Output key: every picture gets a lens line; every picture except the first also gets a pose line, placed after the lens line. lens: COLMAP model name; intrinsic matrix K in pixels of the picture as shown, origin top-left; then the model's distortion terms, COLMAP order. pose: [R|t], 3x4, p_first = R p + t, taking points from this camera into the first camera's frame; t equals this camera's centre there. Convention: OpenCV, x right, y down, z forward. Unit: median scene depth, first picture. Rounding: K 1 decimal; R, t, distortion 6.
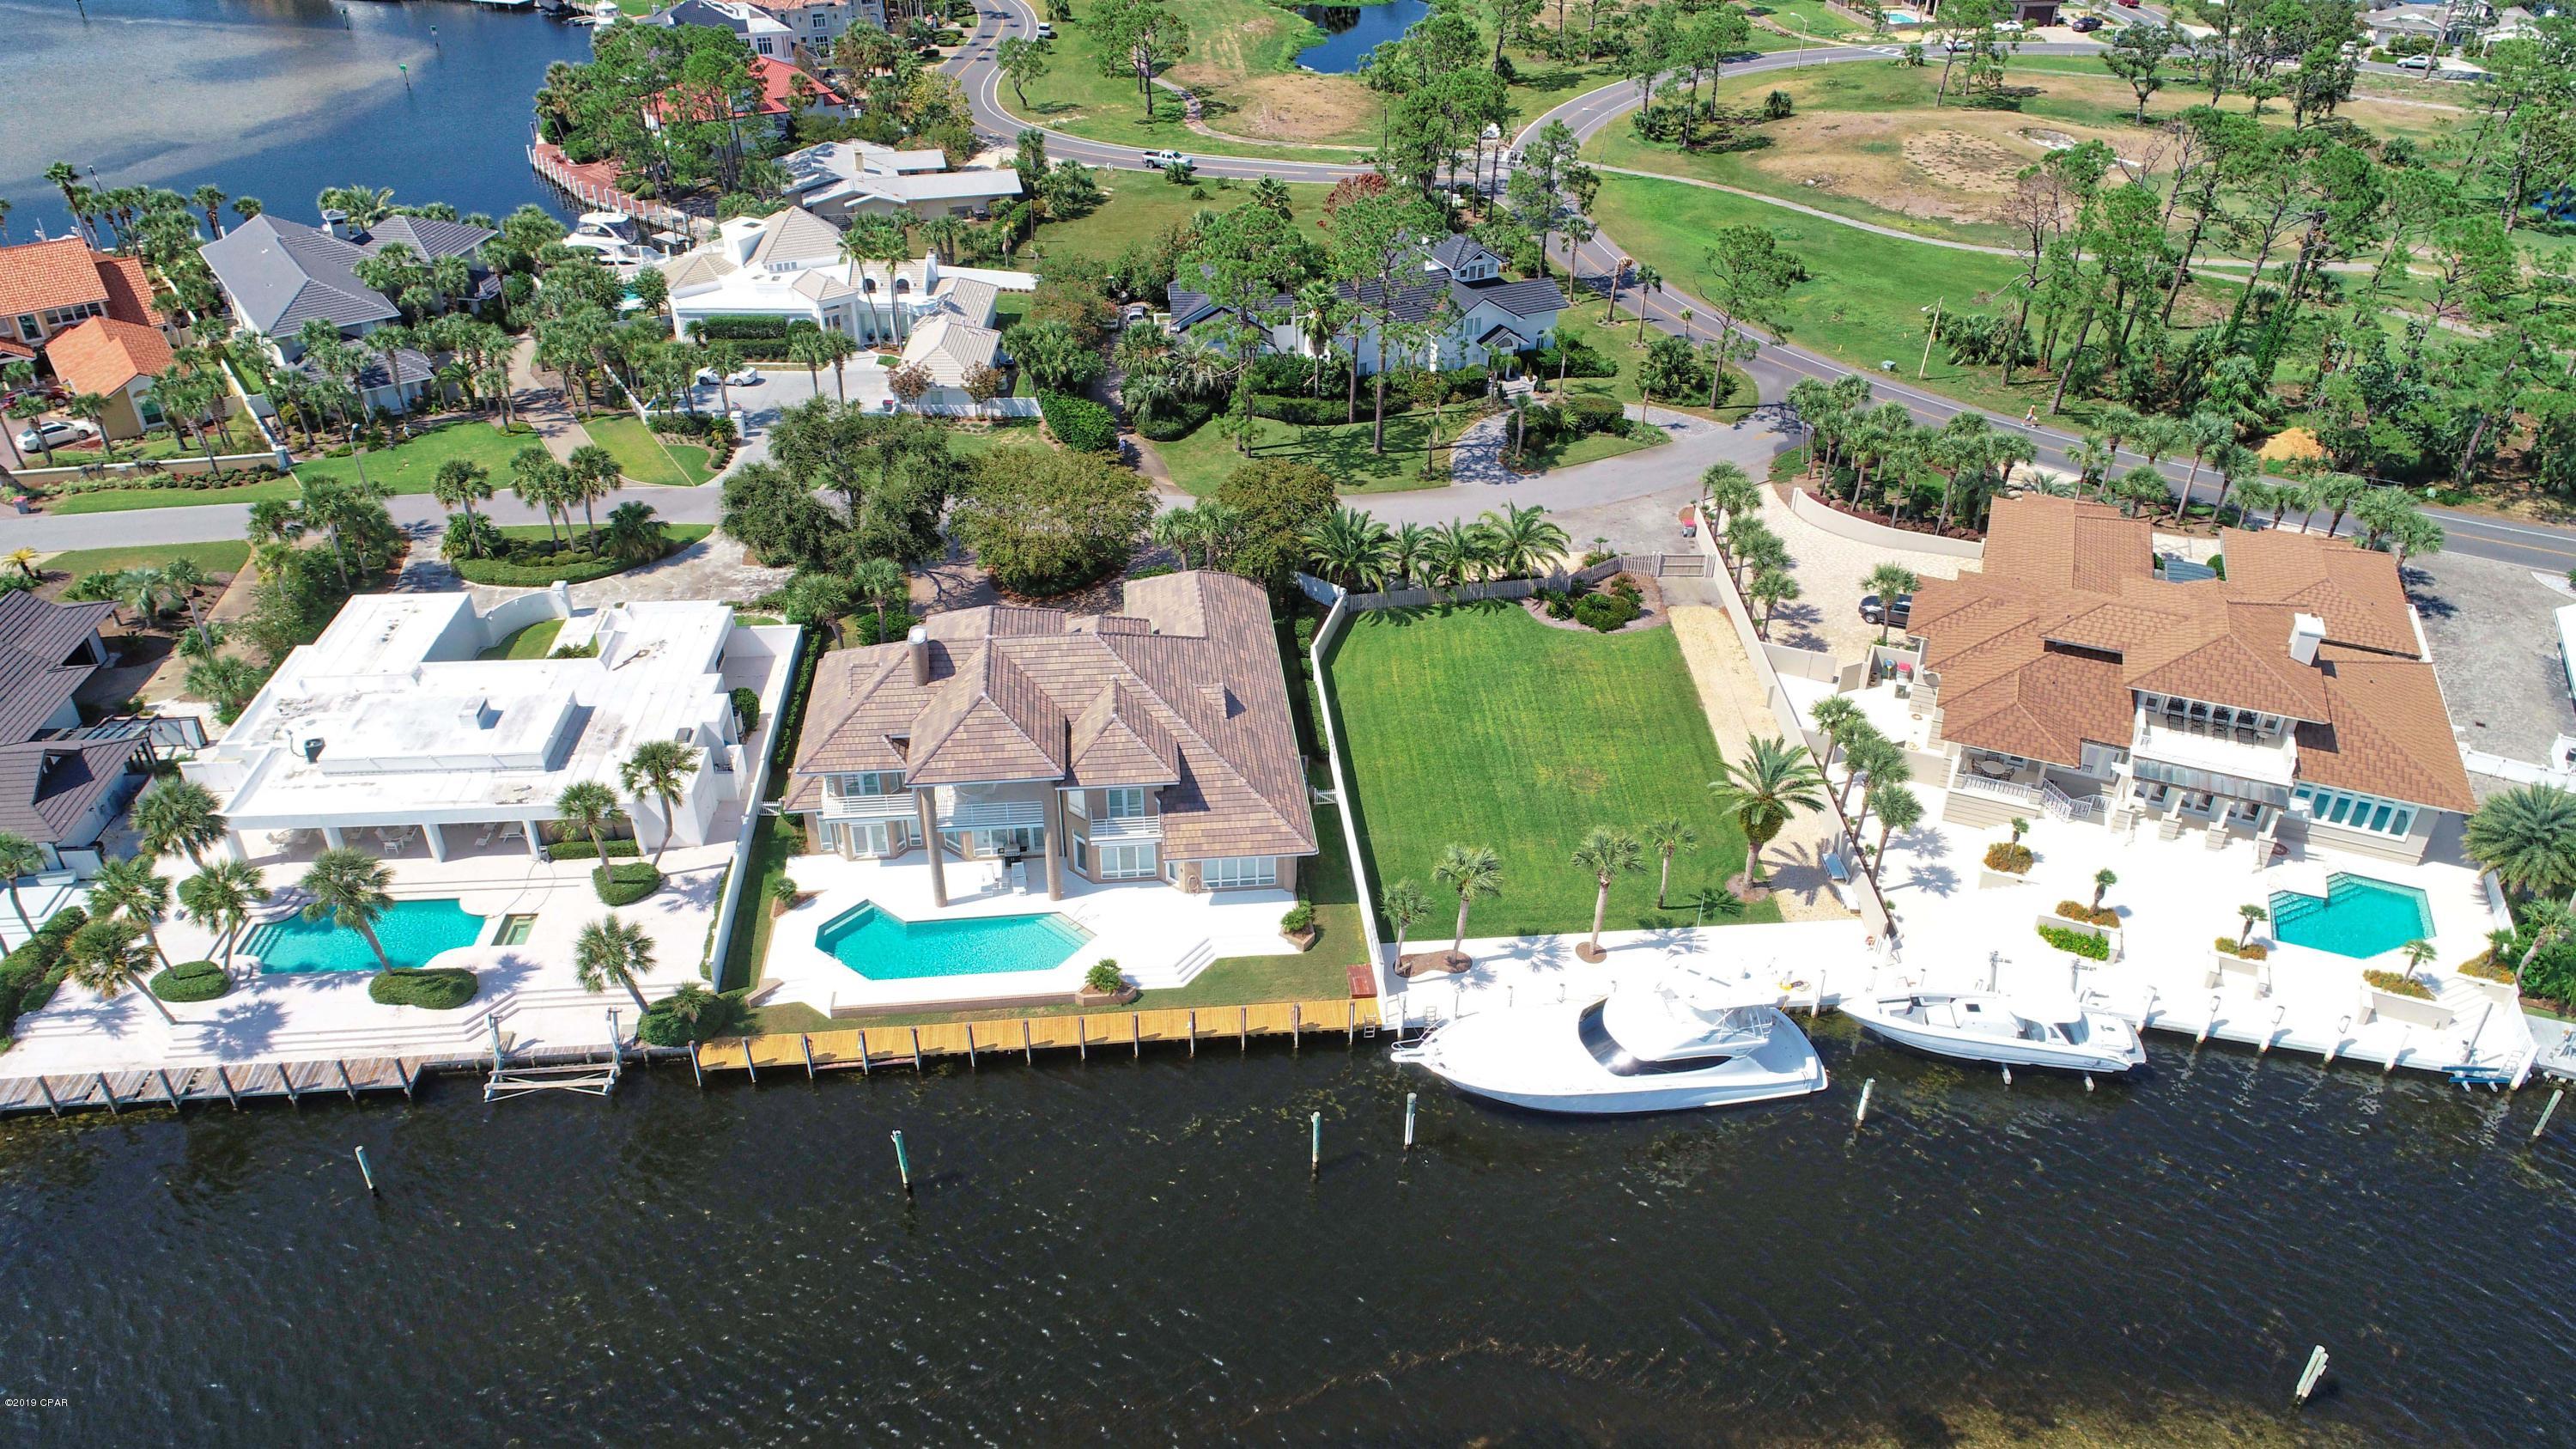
lens RADIAL K [[1742.4, 0, 1289.1], [0, 1742.4, 798.3], [0, 0, 1]] dist [0.002073, -0.000470]
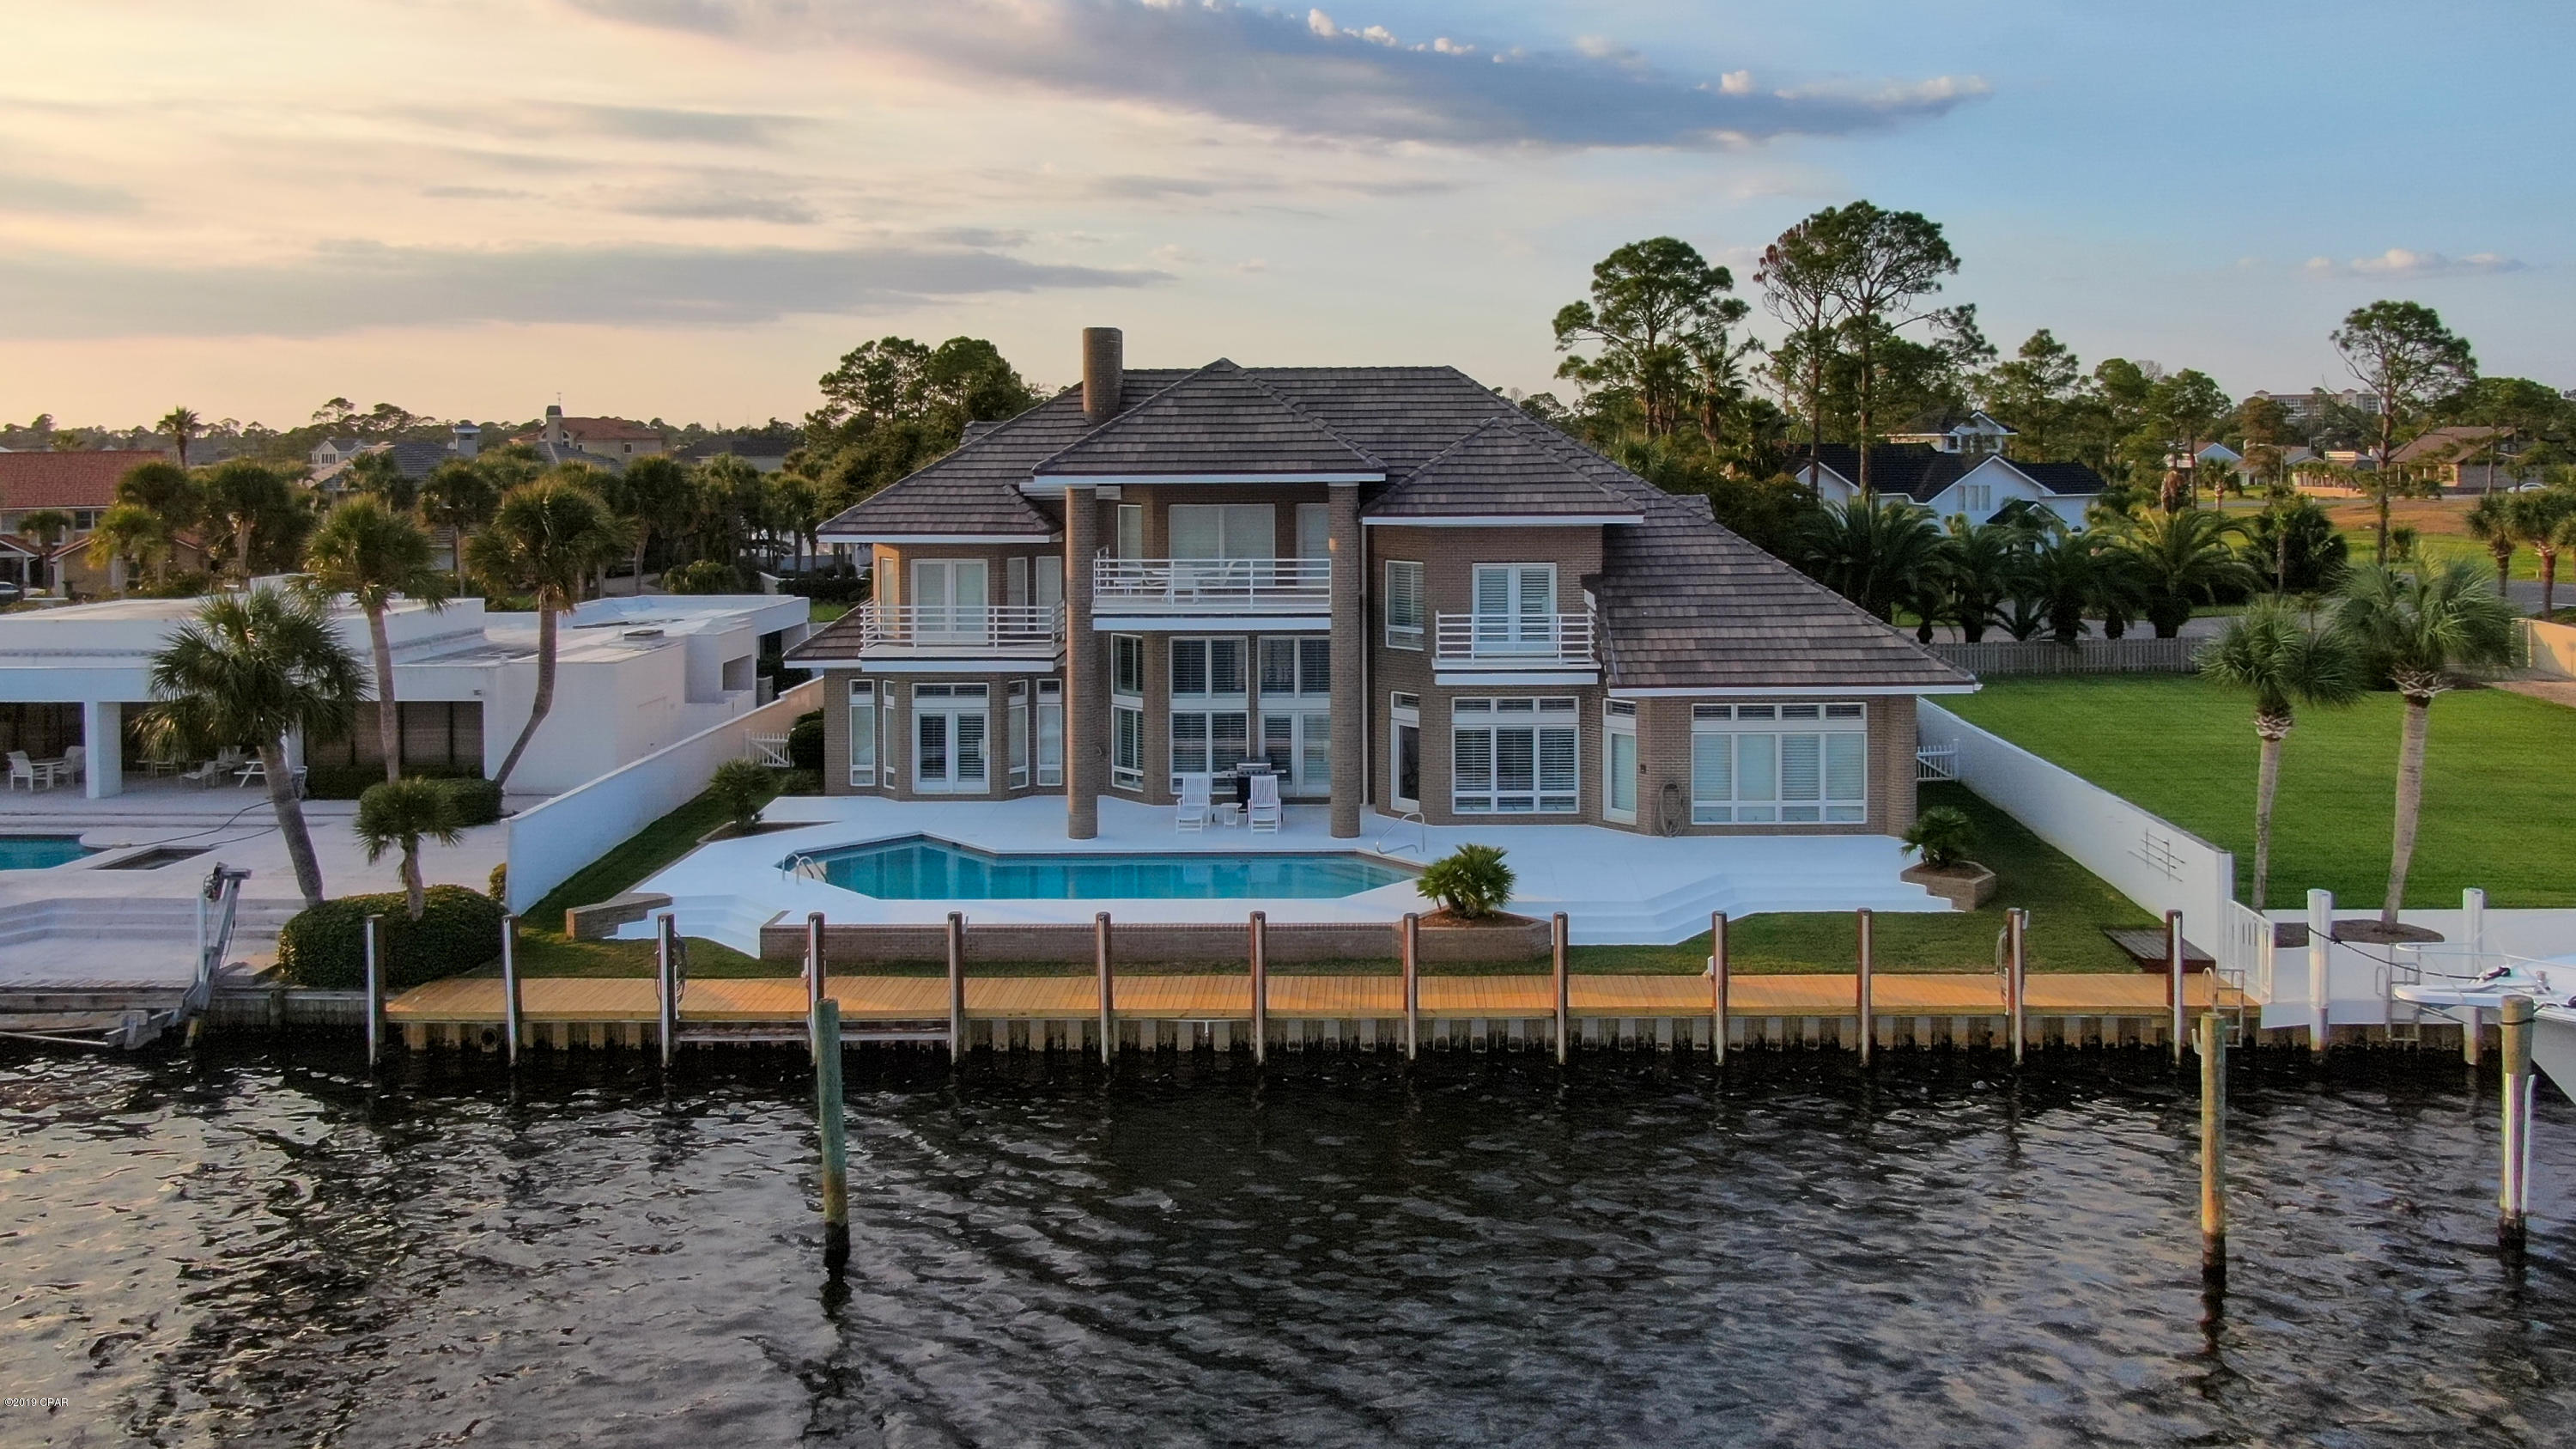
lens RADIAL K [[1939.1, 0, 1298.6], [0, 1939.1, 505.1], [0, 0, 1]] dist [-0.015684, -0.001410]
pose [[0.990761, -0.029392, -0.132400, -0.083419], [-0.047347, 0.839855, -0.540741, 0.254267], [0.127090, 0.542014, 0.830704, 0.576897]]
